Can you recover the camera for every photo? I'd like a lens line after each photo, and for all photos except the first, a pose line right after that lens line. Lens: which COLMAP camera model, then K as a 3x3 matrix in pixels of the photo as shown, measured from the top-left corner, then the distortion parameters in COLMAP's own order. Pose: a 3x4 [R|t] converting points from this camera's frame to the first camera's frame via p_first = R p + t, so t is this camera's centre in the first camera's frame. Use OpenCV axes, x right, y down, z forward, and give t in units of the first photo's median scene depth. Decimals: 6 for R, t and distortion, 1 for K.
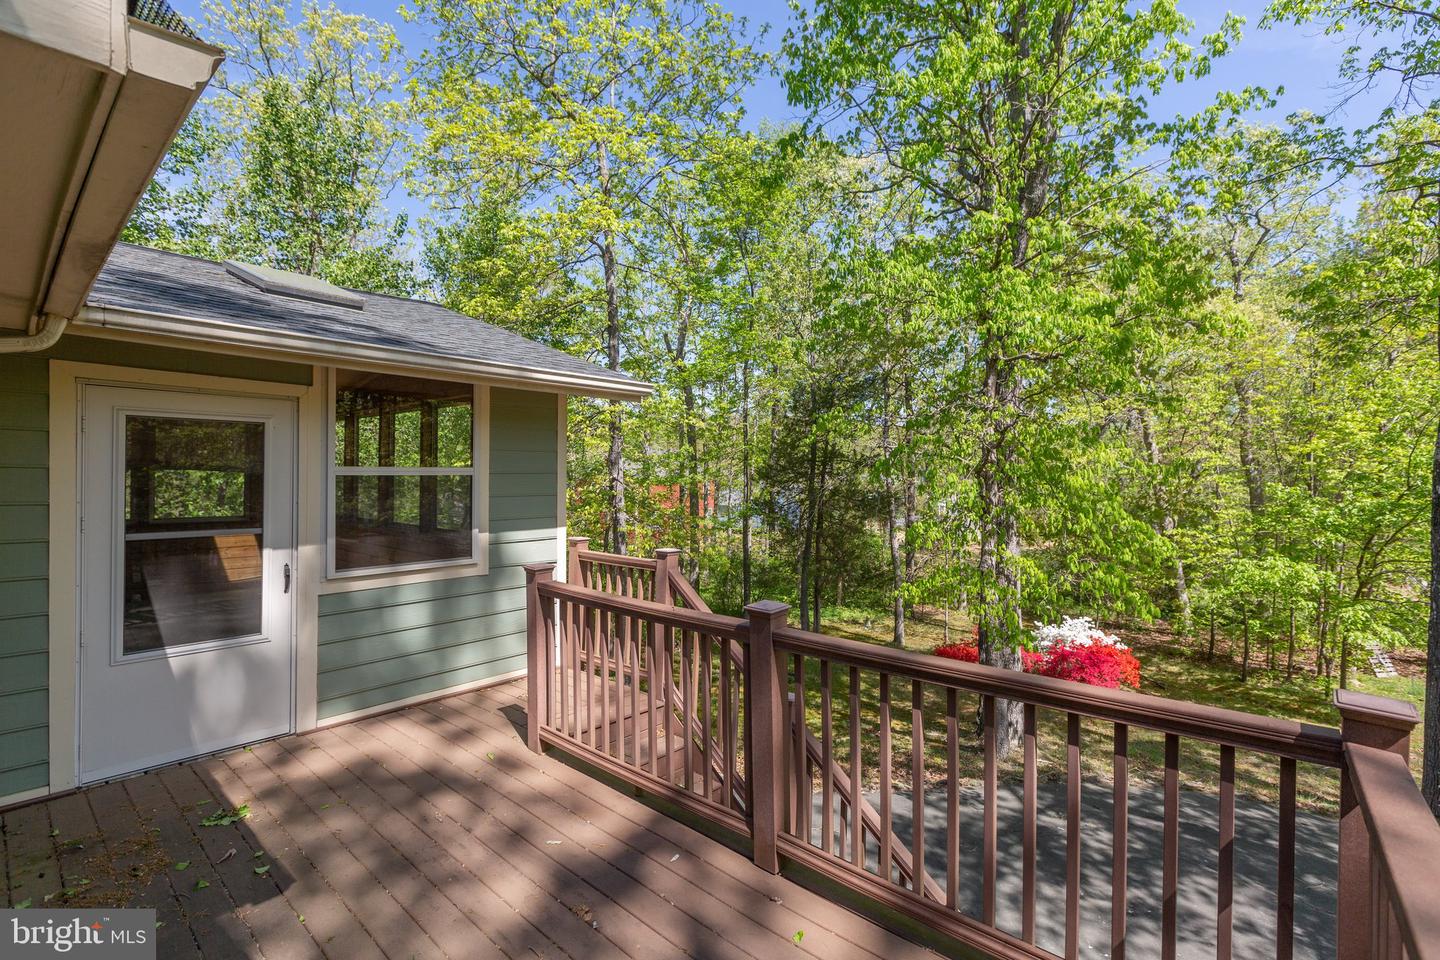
lens RADIAL K [[638.1, 0, 723.9], [0, 638.1, 476.7], [0, 0, 1]] dist [0.002306, 0.000278]
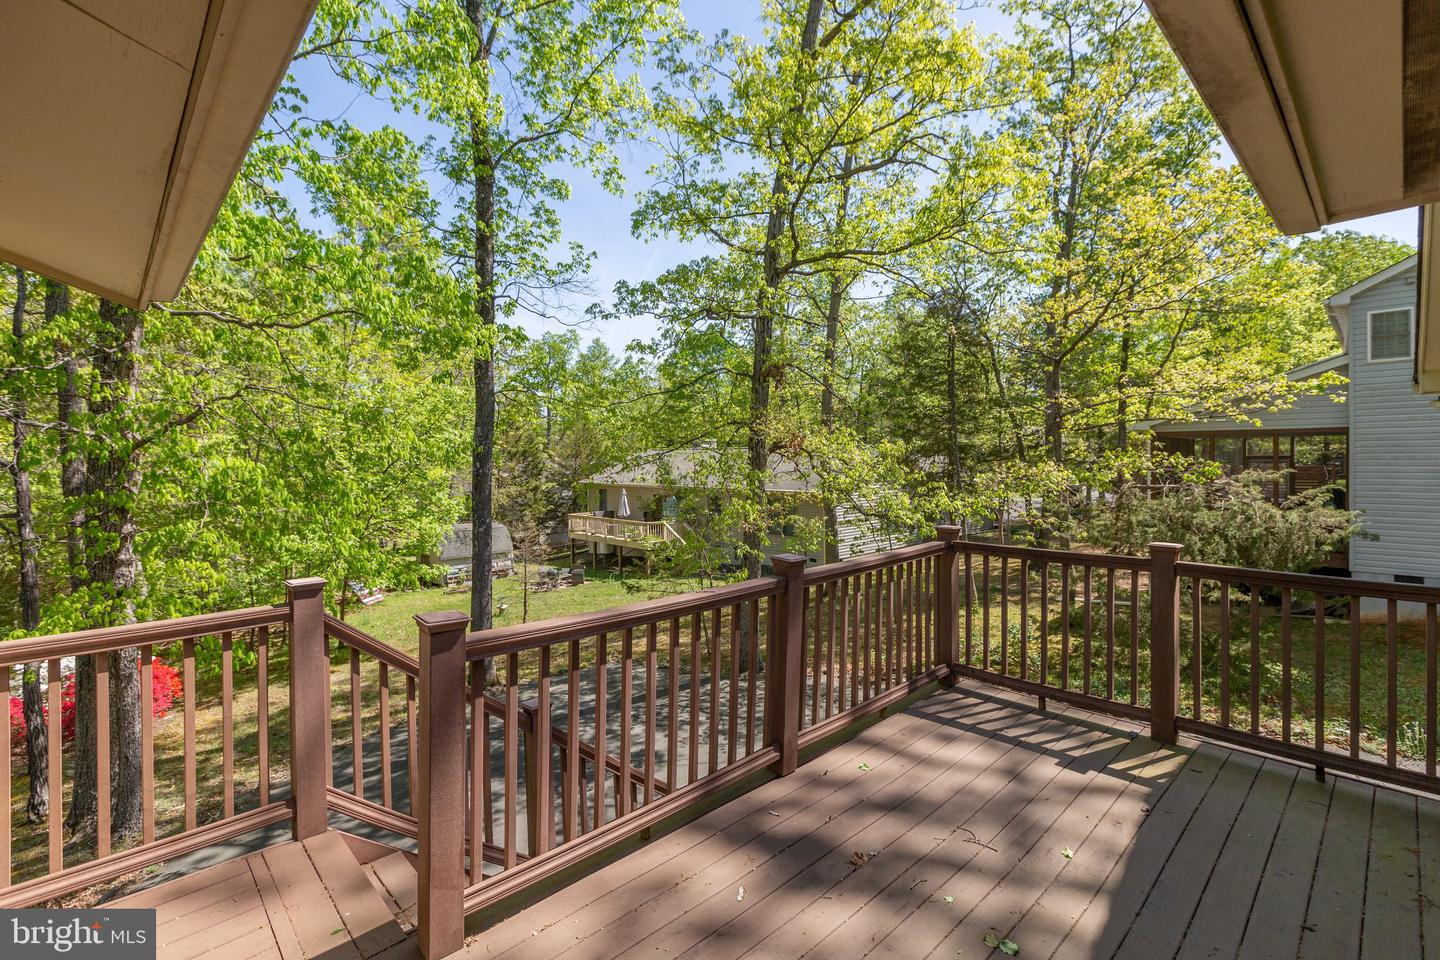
lens RADIAL K [[638.1, 0, 723.9], [0, 638.1, 476.7], [0, 0, 1]] dist [0.002306, 0.000278]
pose [[0.090839, -0.039923, 0.995065, -0.151136], [0.015721, 0.999129, 0.038651, -0.000120], [-0.995741, 0.012133, 0.091388, 0.132931]]
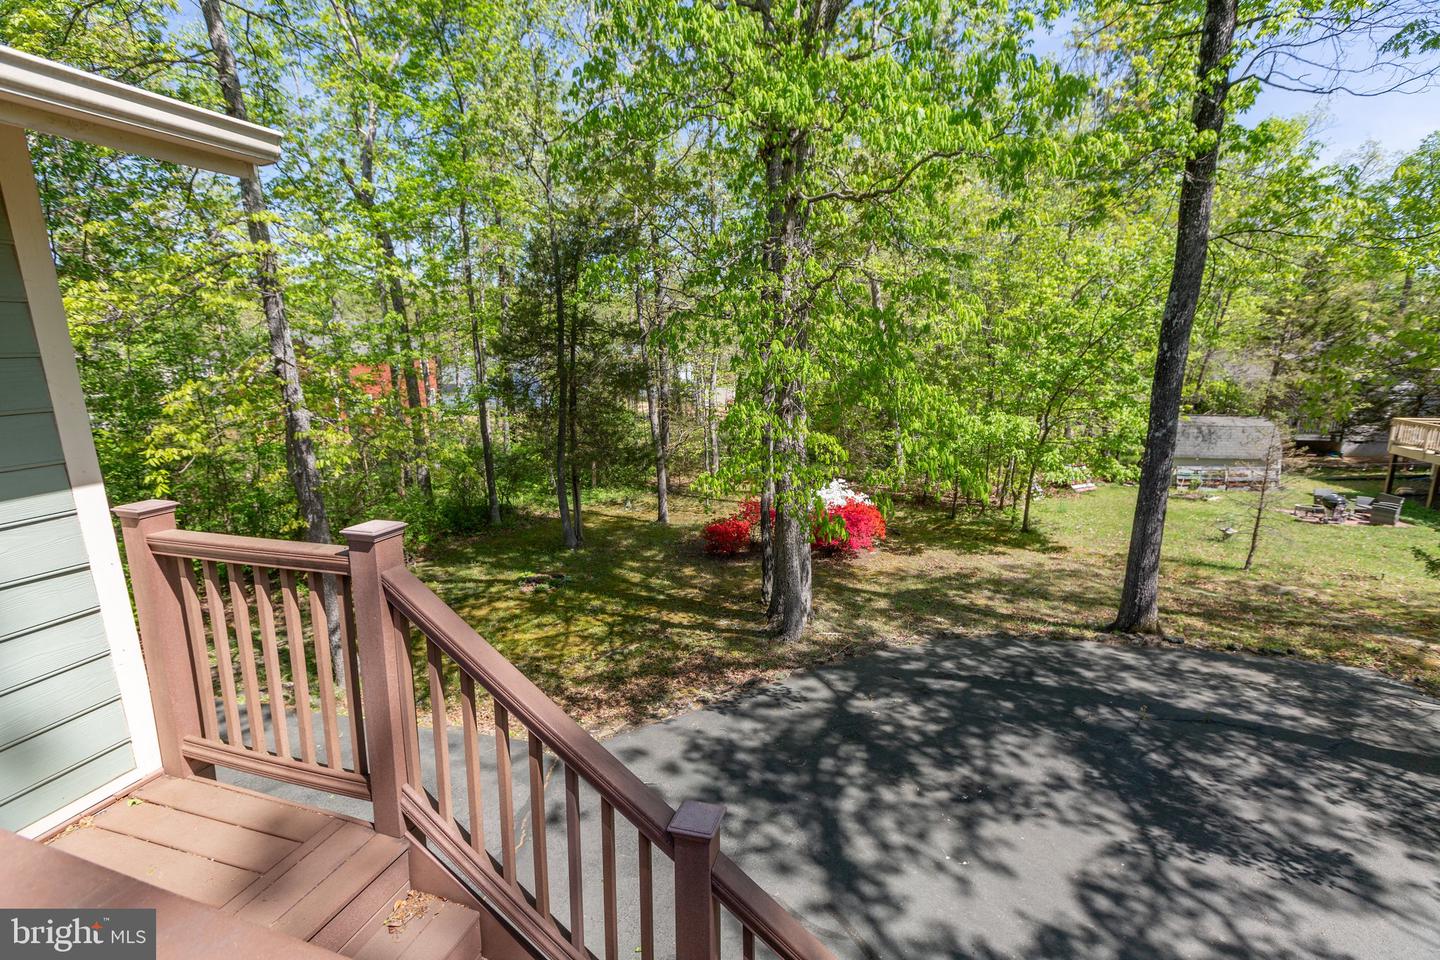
lens RADIAL K [[638.1, 0, 723.9], [0, 638.1, 476.7], [0, 0, 1]] dist [0.002306, 0.000278]
pose [[0.918081, -0.103130, 0.382741, -0.007535], [0.025587, 0.978967, 0.202410, -0.000548], [-0.395565, -0.176035, 0.901410, 0.123859]]
